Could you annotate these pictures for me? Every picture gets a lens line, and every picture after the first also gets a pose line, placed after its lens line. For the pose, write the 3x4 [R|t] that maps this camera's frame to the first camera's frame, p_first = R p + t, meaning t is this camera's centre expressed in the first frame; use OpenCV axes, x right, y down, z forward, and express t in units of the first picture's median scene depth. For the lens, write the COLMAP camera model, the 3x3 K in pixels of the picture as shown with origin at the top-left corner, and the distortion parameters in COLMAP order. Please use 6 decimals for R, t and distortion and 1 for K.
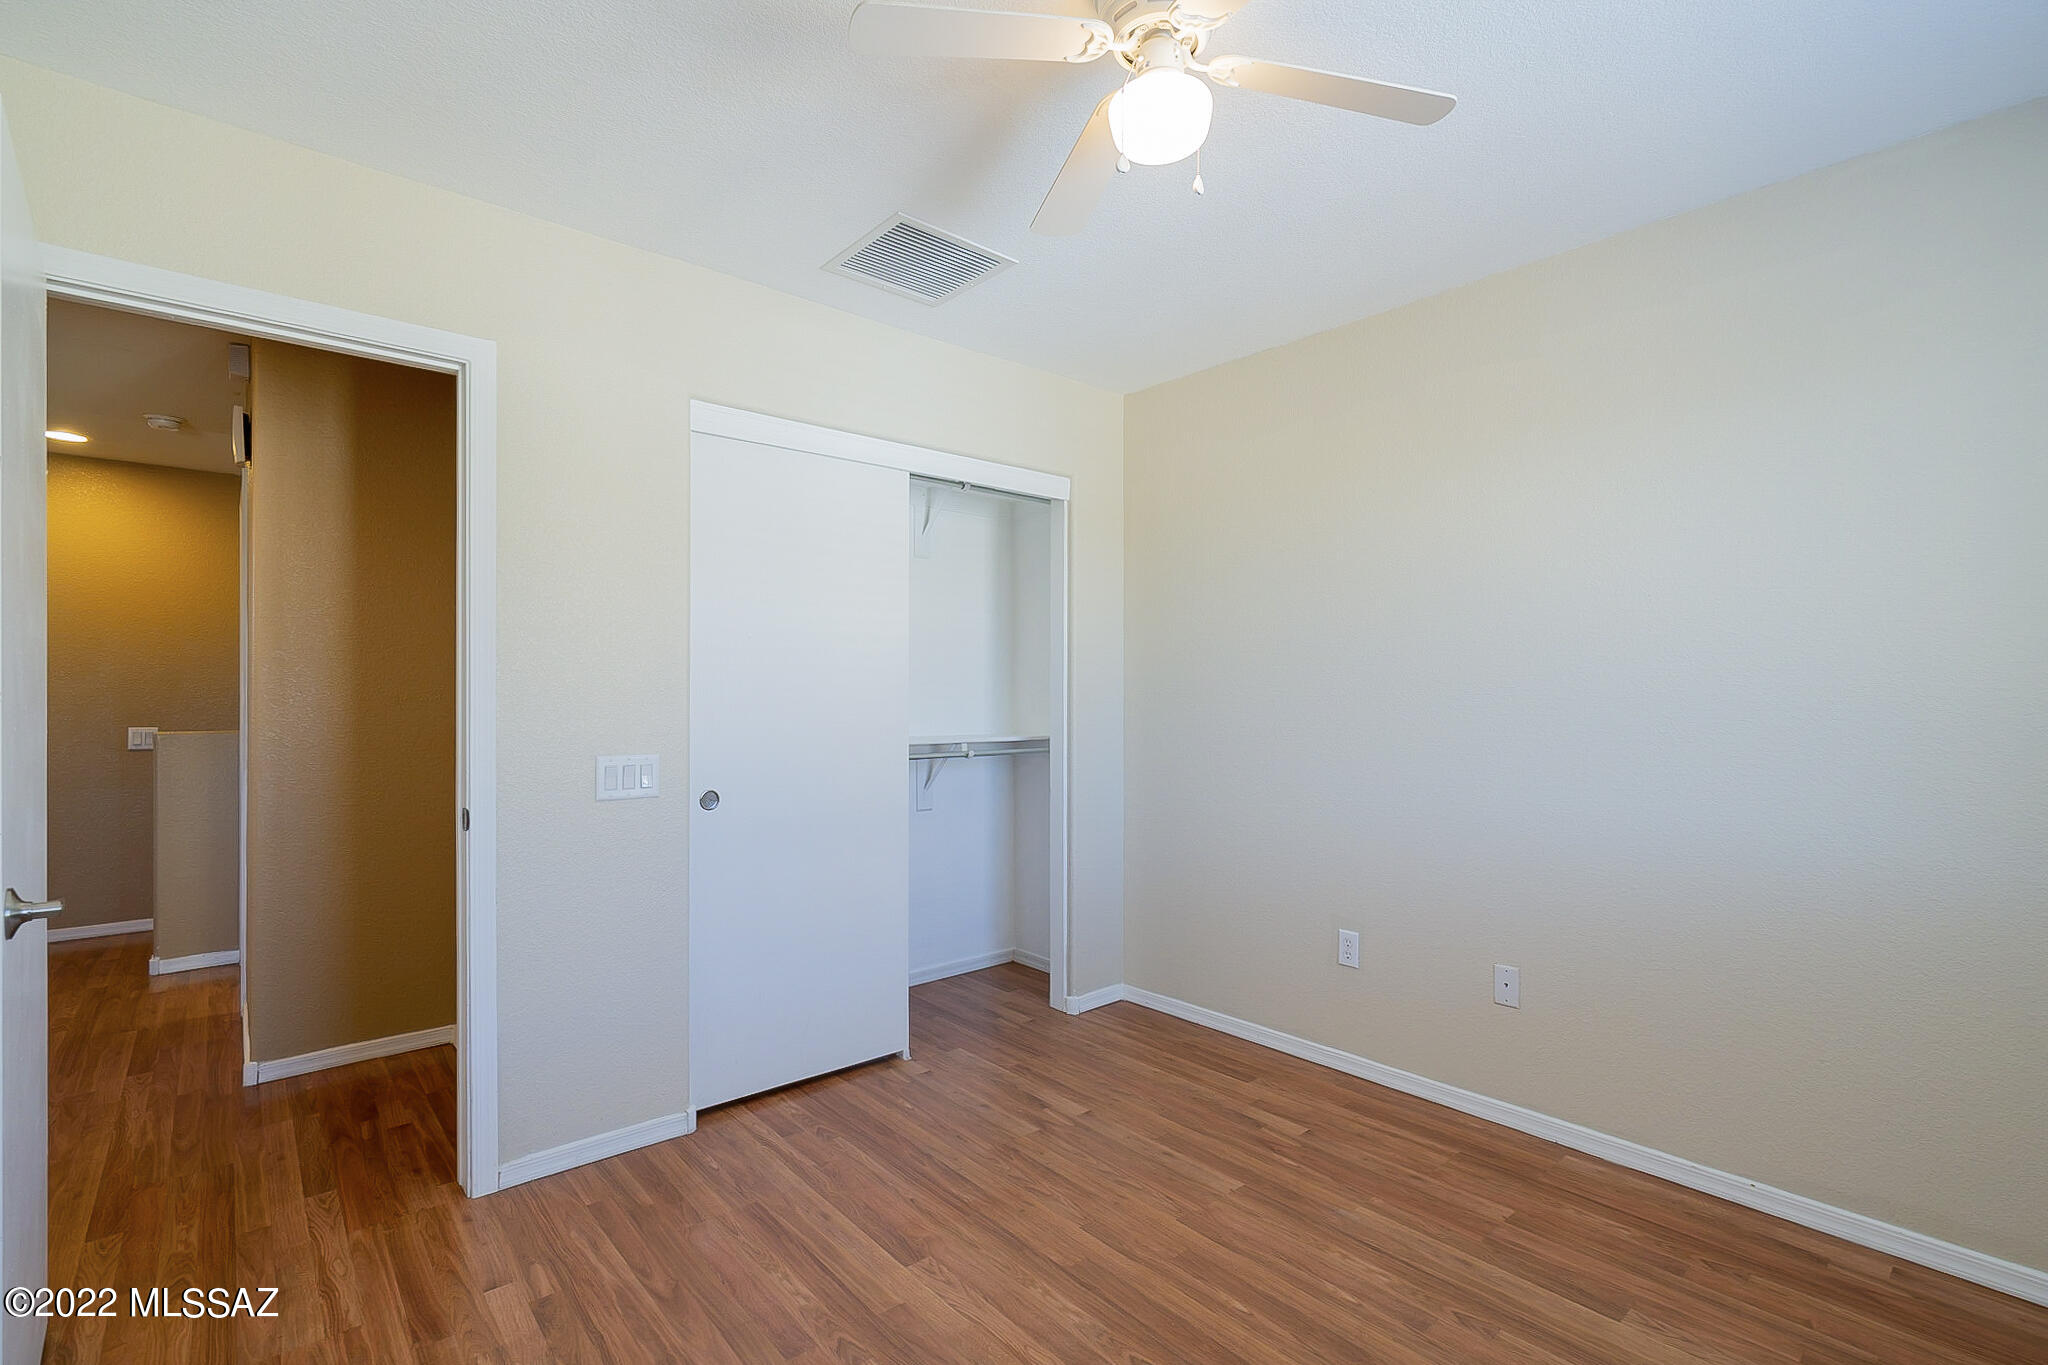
lens RADIAL K [[930.1, 0, 1010.0], [0, 930.1, 693.6], [0, 0, 1]] dist [-0.002457, 0.000457]
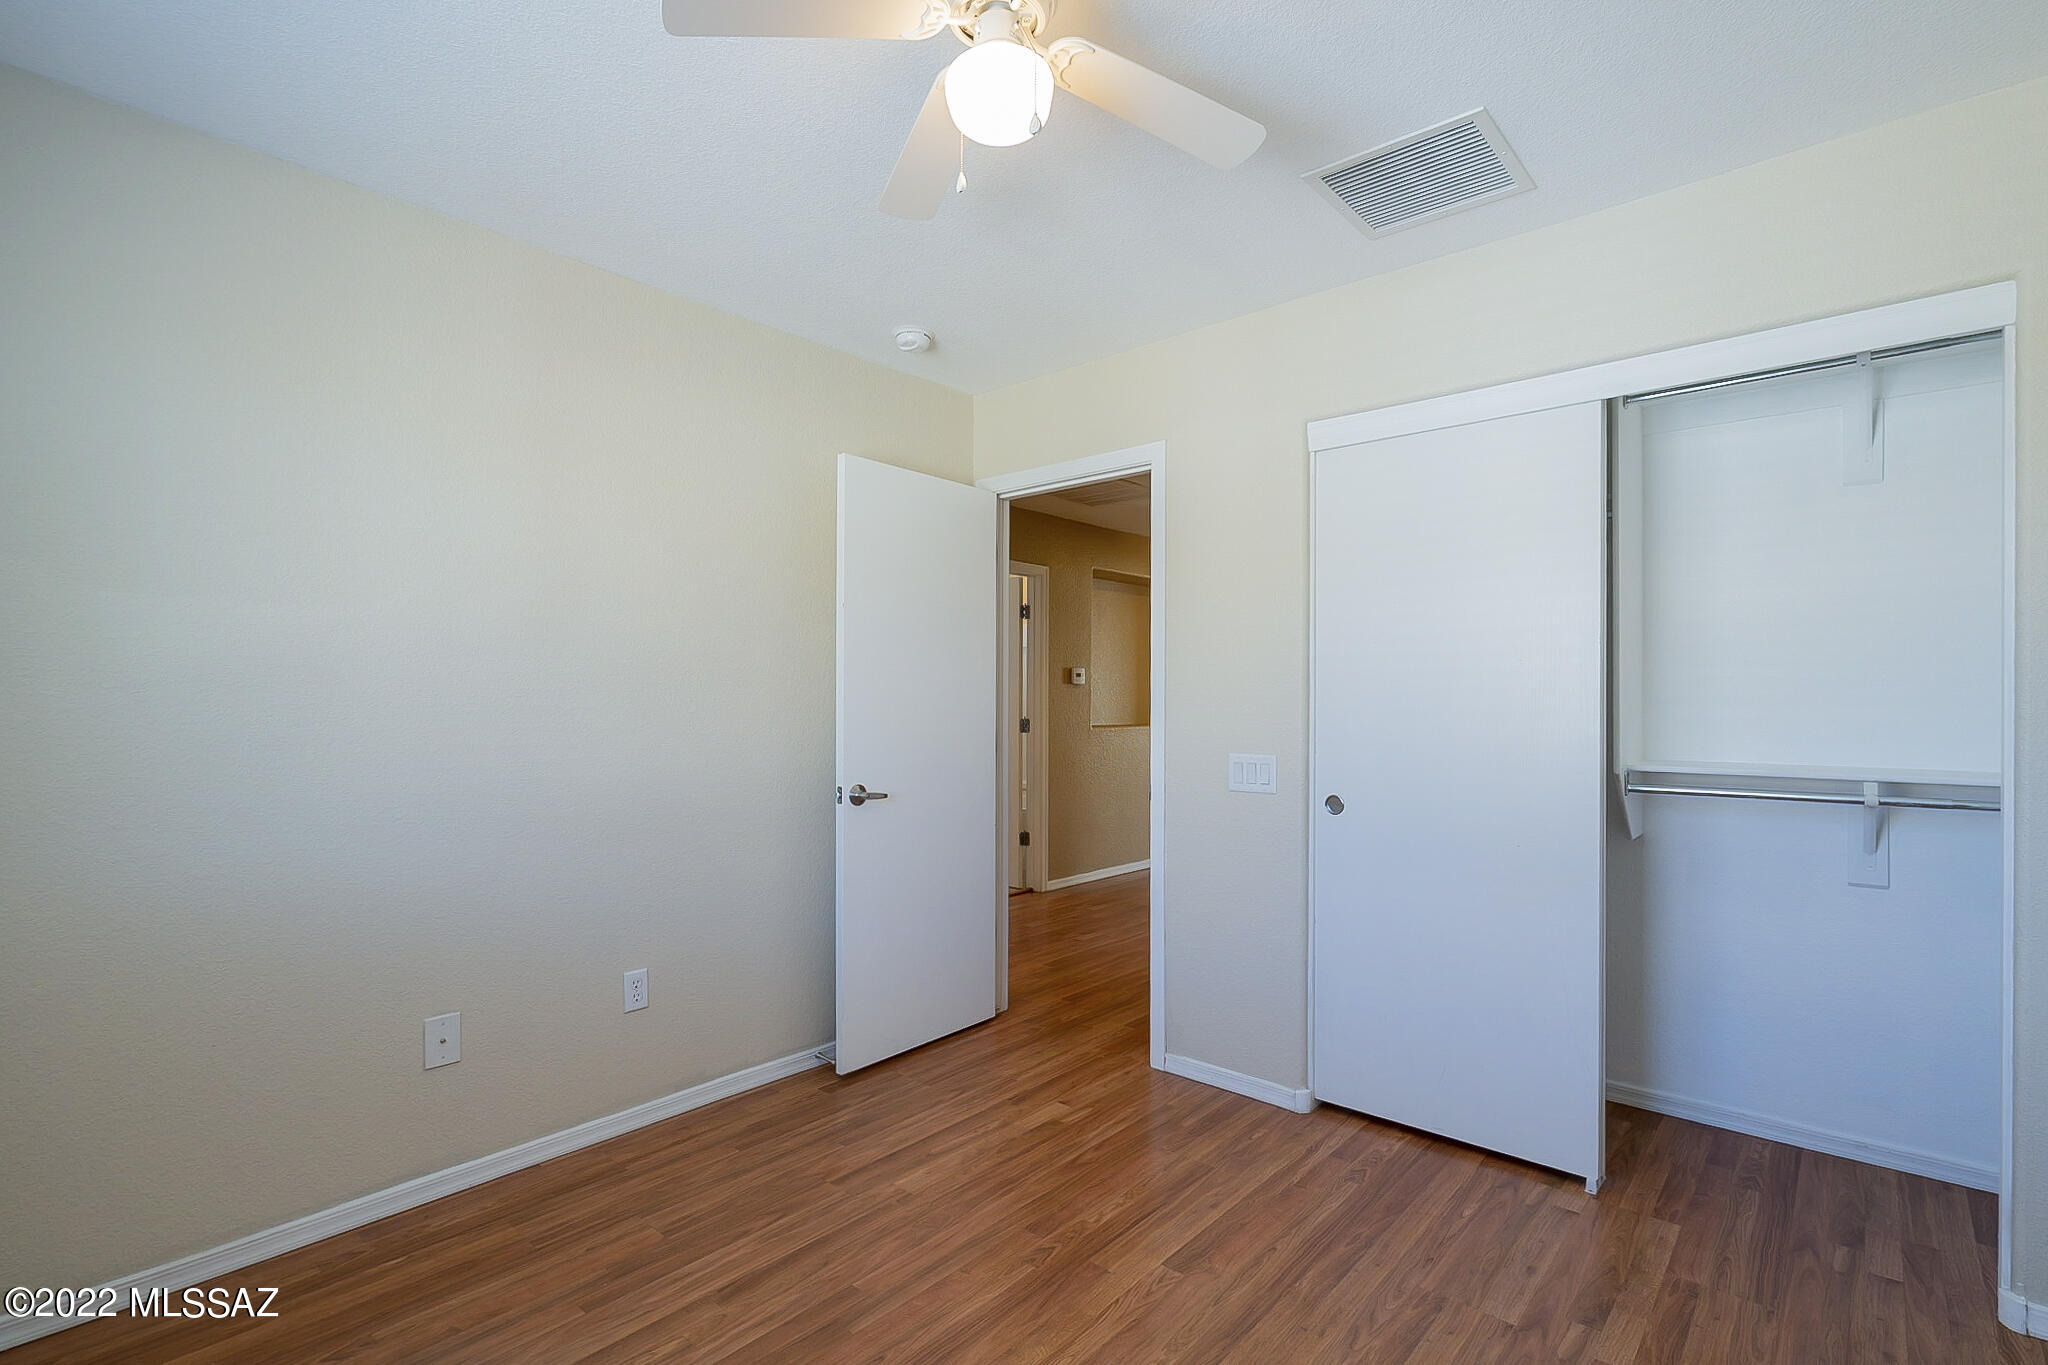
lens RADIAL K [[930.1, 0, 1014.1], [0, 930.1, 693.2], [0, 0, 1]] dist [-0.002457, 0.000457]
pose [[0.152674, -0.001854, -0.988275, 0.719408], [0.005759, 0.999983, -0.000986, -0.010688], [0.988260, -0.005541, 0.152682, 0.561391]]
